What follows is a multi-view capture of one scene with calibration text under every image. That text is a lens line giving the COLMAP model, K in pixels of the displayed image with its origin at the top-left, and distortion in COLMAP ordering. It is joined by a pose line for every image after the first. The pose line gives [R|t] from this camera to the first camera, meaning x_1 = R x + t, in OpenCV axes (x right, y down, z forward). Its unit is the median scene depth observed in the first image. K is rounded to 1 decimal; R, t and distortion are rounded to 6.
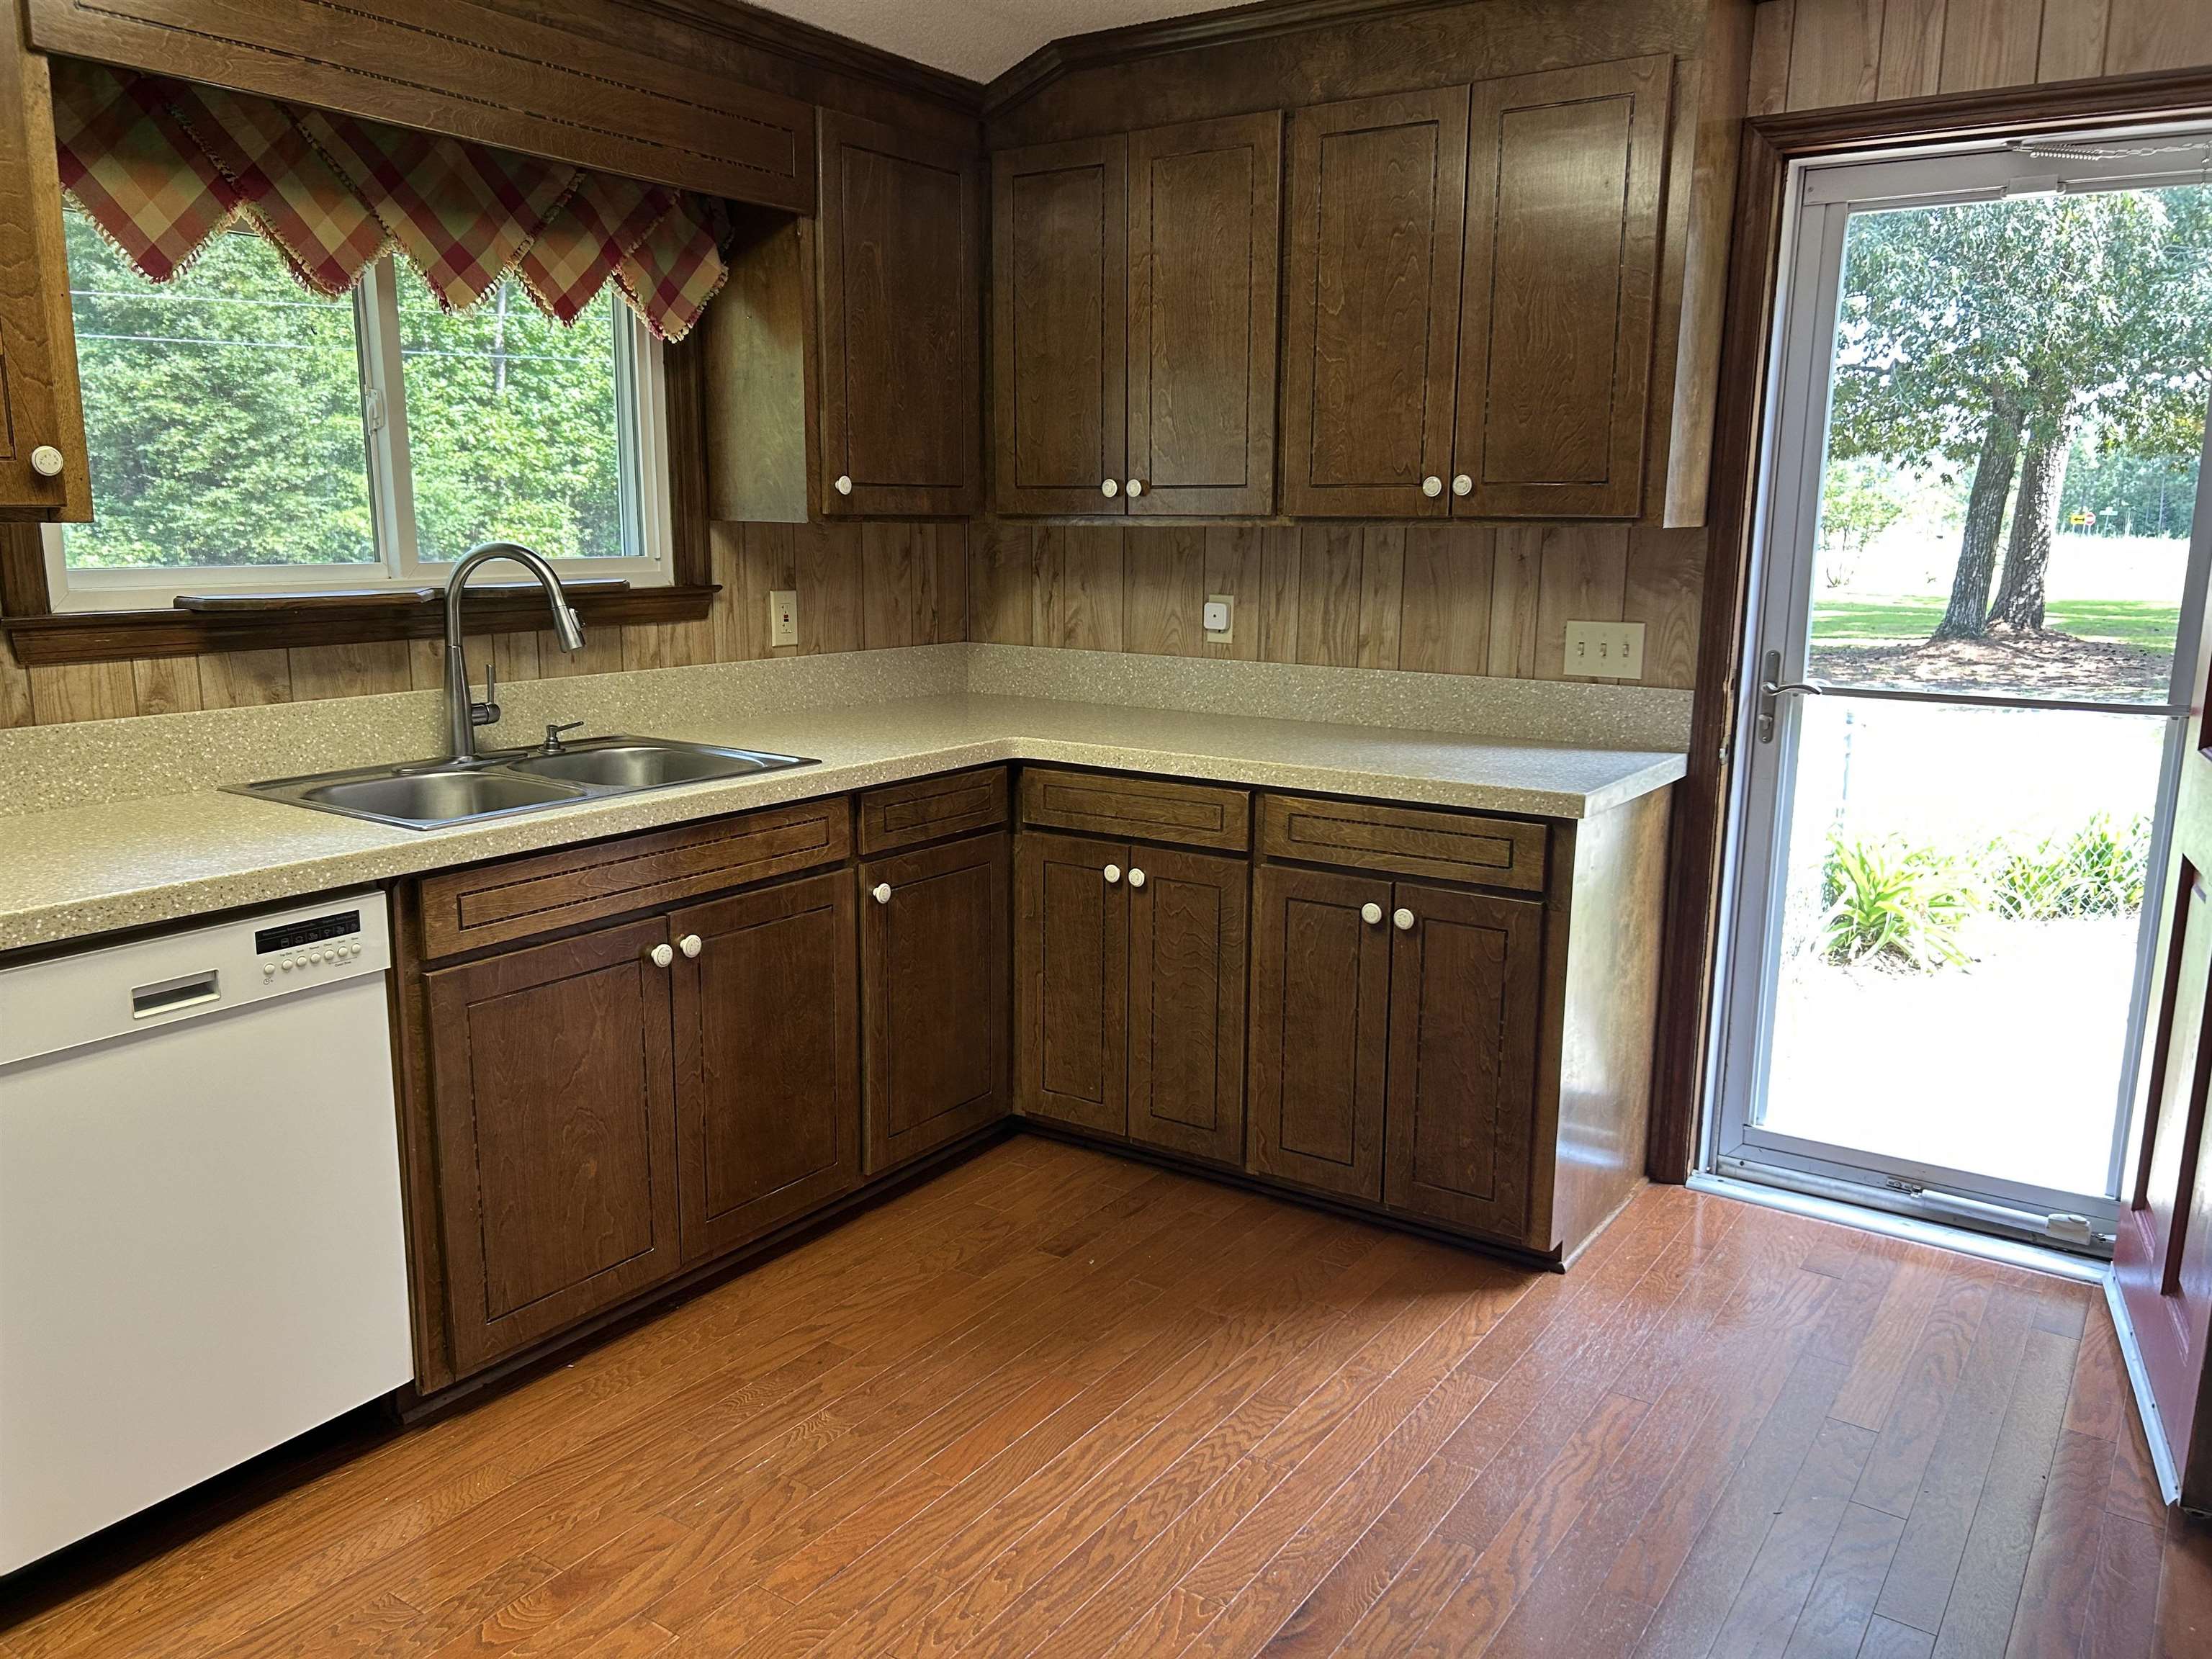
lens RADIAL K [[1651.8, 0, 1098.2], [0, 1651.8, 835.3], [0, 0, 1]] dist [-0.007652, -0.003841]
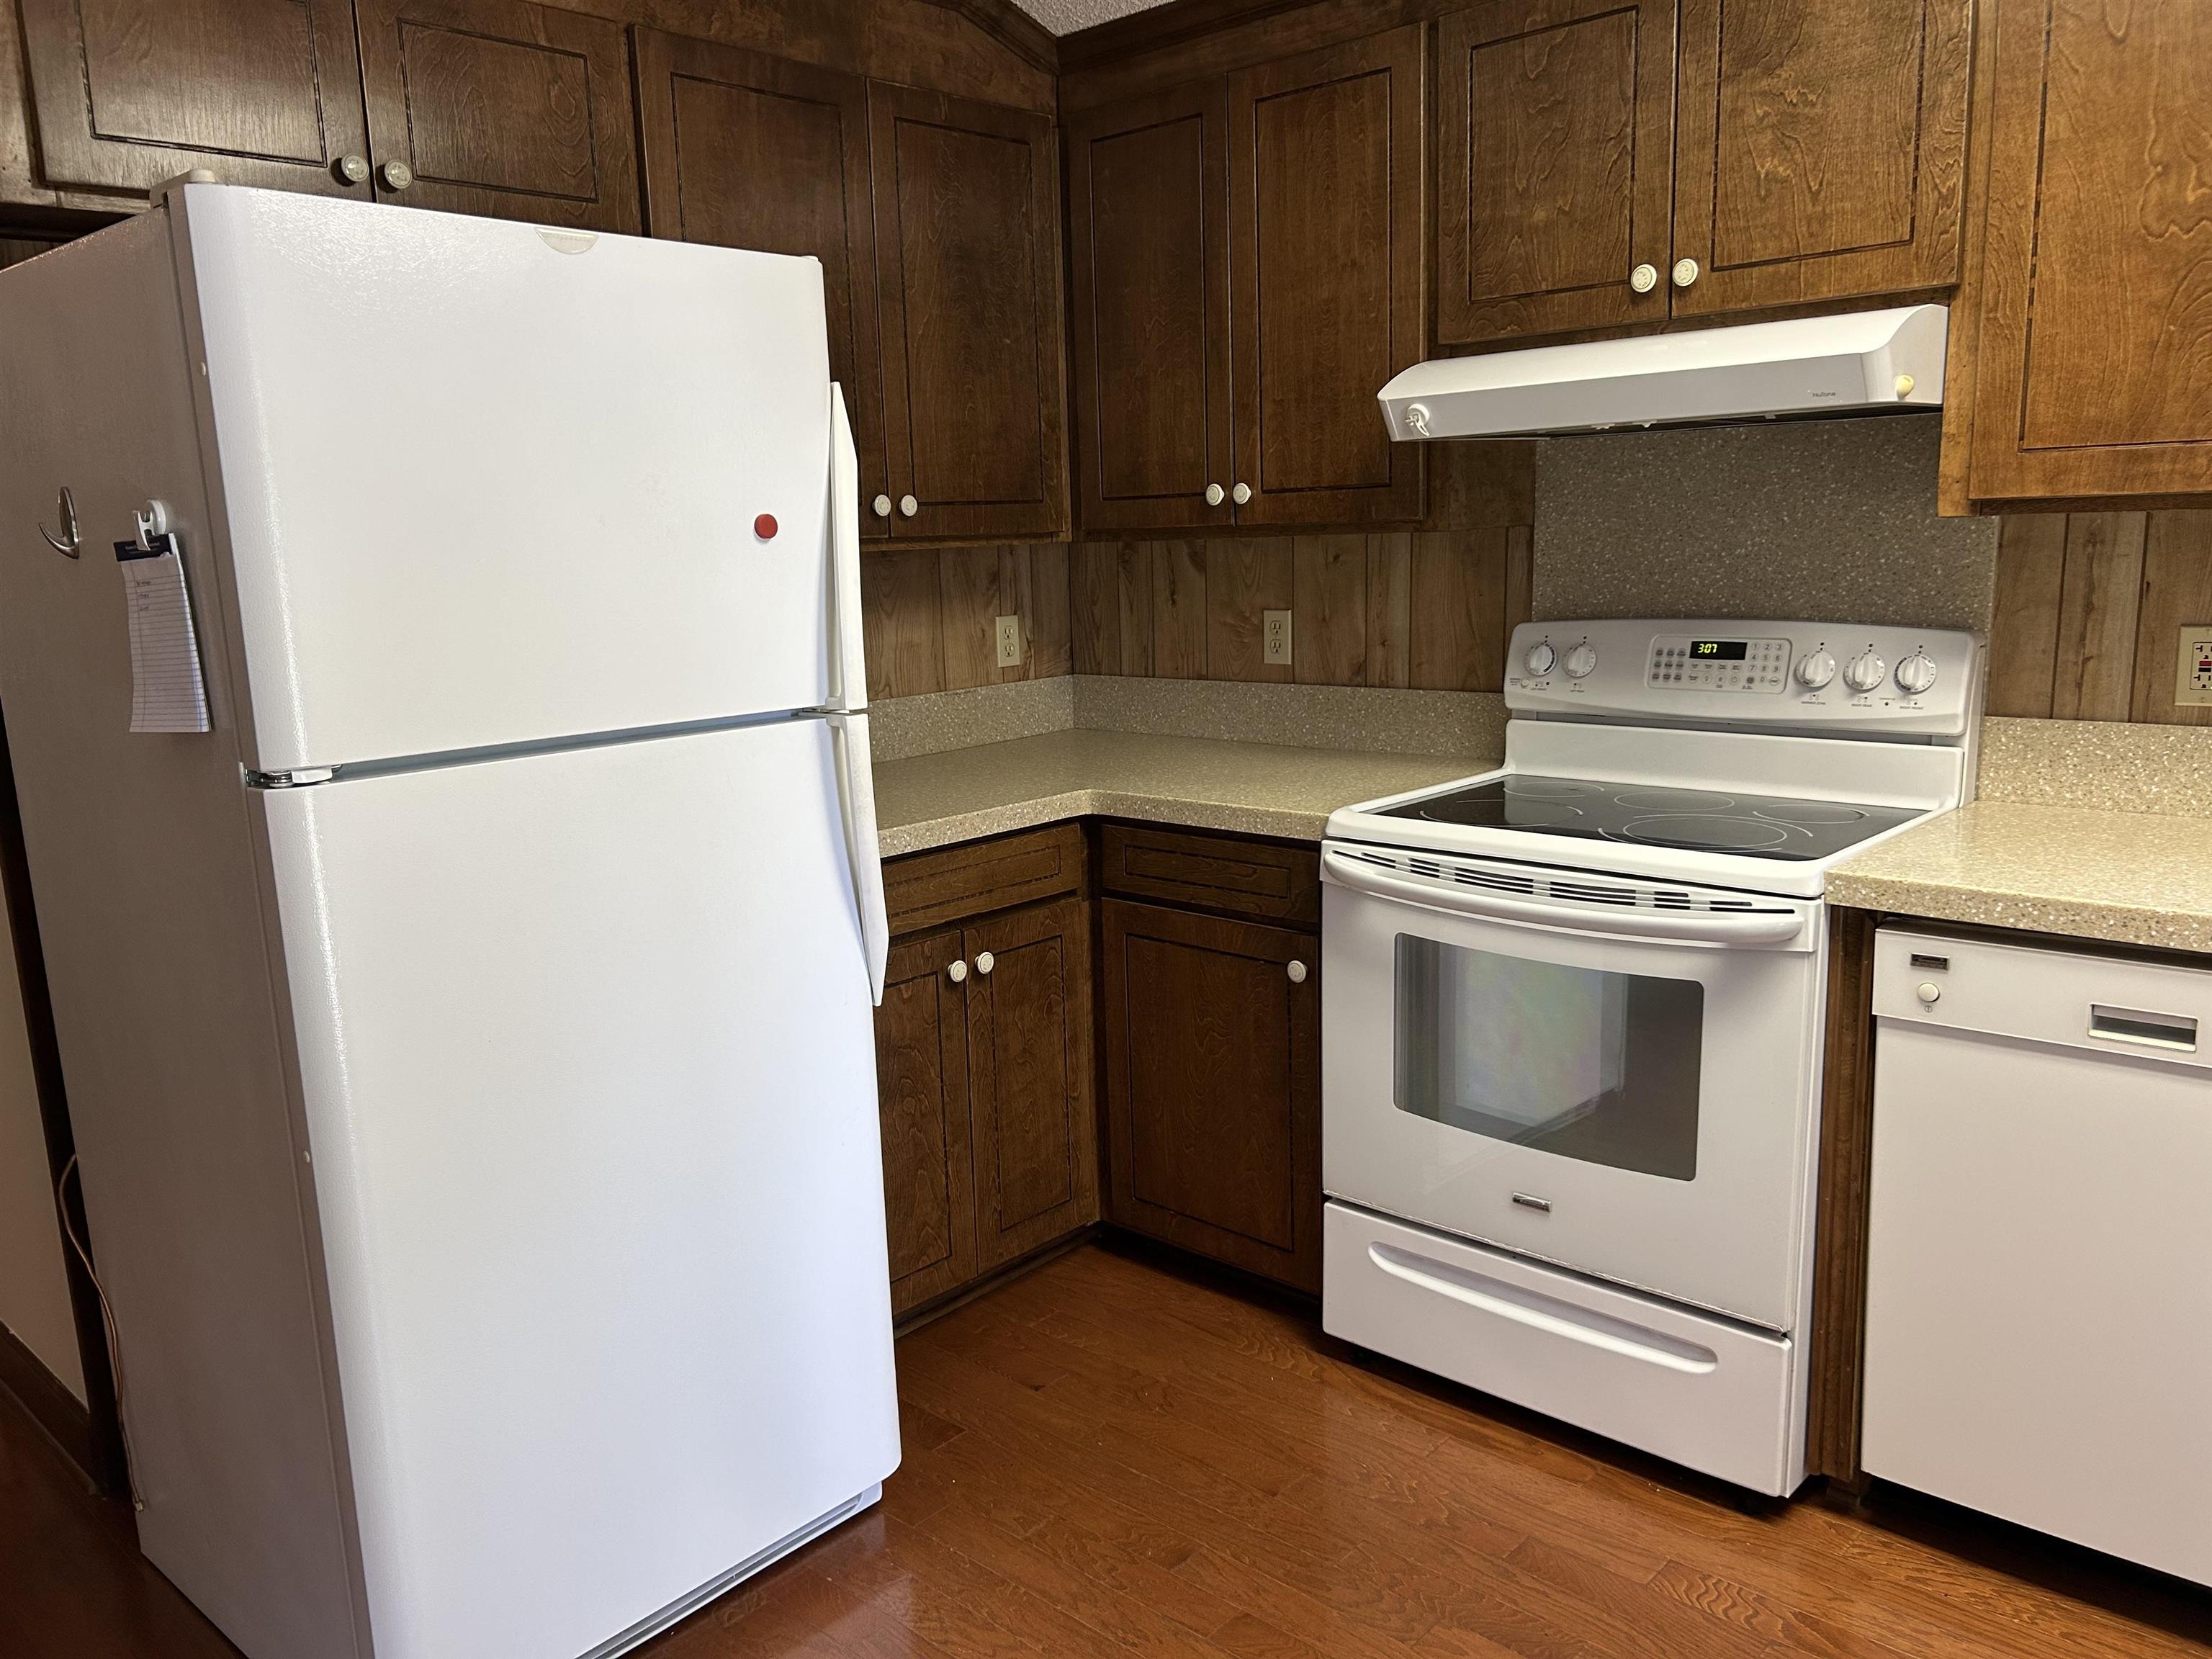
lens RADIAL K [[1651.8, 0, 1096.3], [0, 1651.8, 833.2], [0, 0, 1]] dist [-0.007652, -0.003841]
pose [[-0.150261, 0.177788, -0.972529, 0.399851], [-0.150999, 0.968029, 0.200296, -0.104891], [0.977047, 0.176947, -0.118612, 0.548094]]
